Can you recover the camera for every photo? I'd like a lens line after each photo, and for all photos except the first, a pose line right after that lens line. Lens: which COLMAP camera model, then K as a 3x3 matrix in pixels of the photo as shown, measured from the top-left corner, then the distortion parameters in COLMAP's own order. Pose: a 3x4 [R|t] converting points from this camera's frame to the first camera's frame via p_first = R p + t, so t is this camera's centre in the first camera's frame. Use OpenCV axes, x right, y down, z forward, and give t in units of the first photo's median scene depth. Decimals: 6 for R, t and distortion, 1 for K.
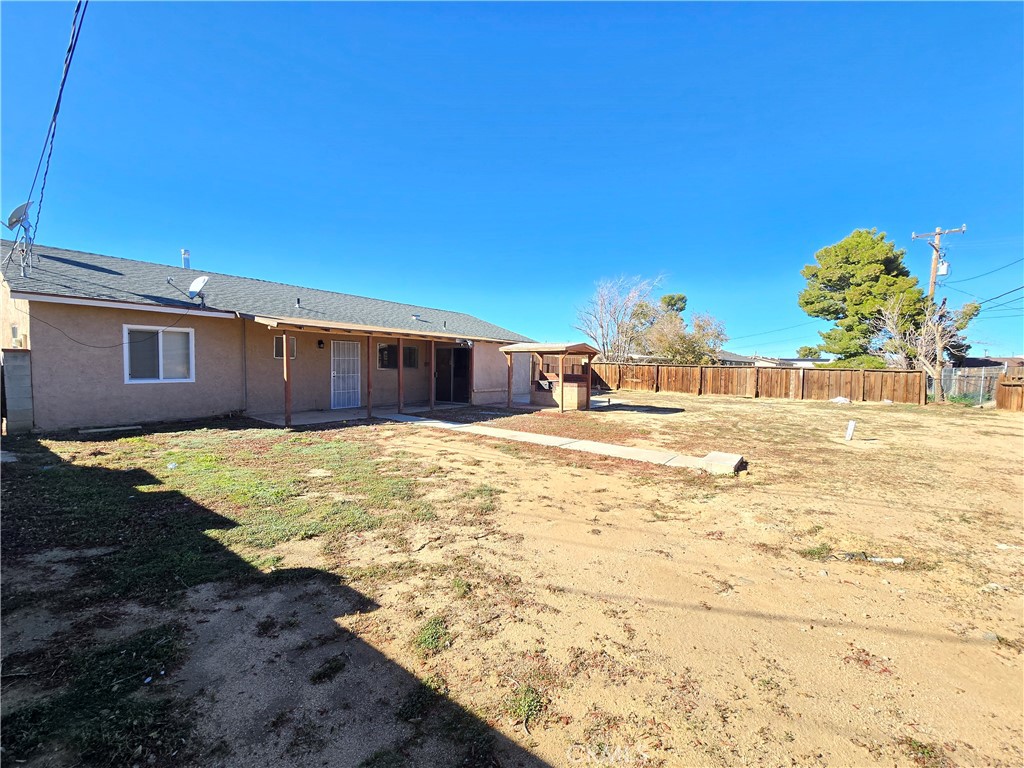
lens RADIAL K [[419.8, 0, 510.4], [0, 419.8, 383.5], [0, 0, 1]] dist [-0.002786, -0.000358]
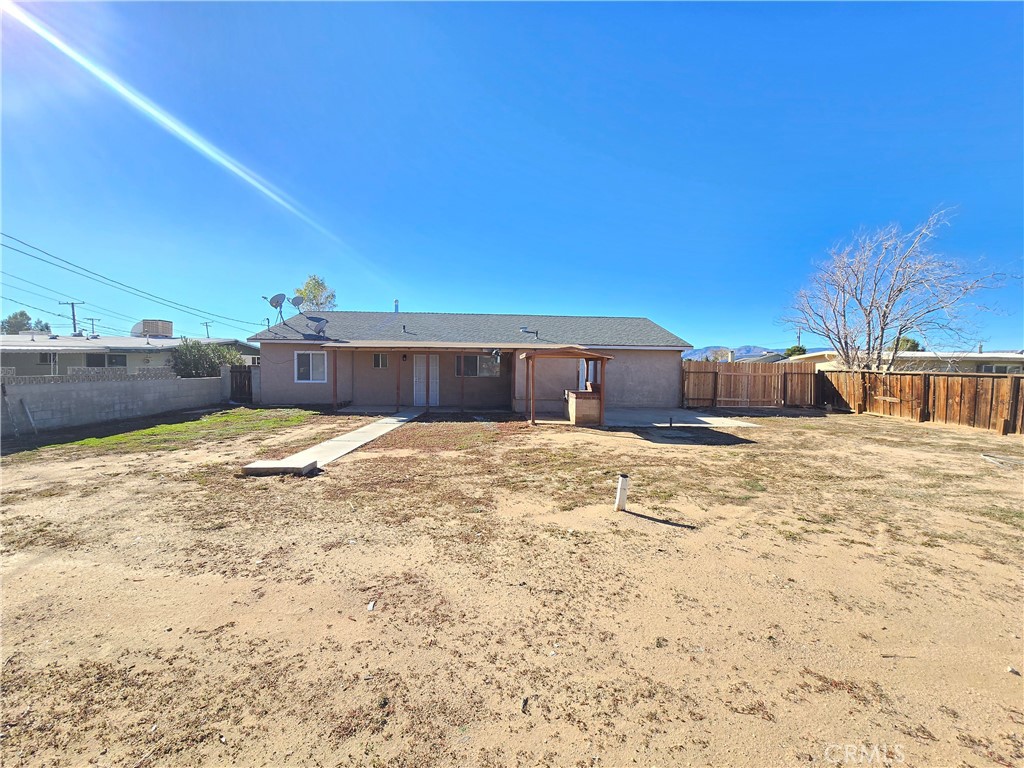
lens RADIAL K [[410.9, 0, 512.0], [0, 410.9, 384.0], [0, 0, 1]] dist [-0.000796, -0.000137]
pose [[0.651555, 0.021199, -0.758305, 0.433612], [-0.036003, 0.999347, -0.002997, -0.008982], [0.757746, 0.029254, 0.651893, 0.217170]]
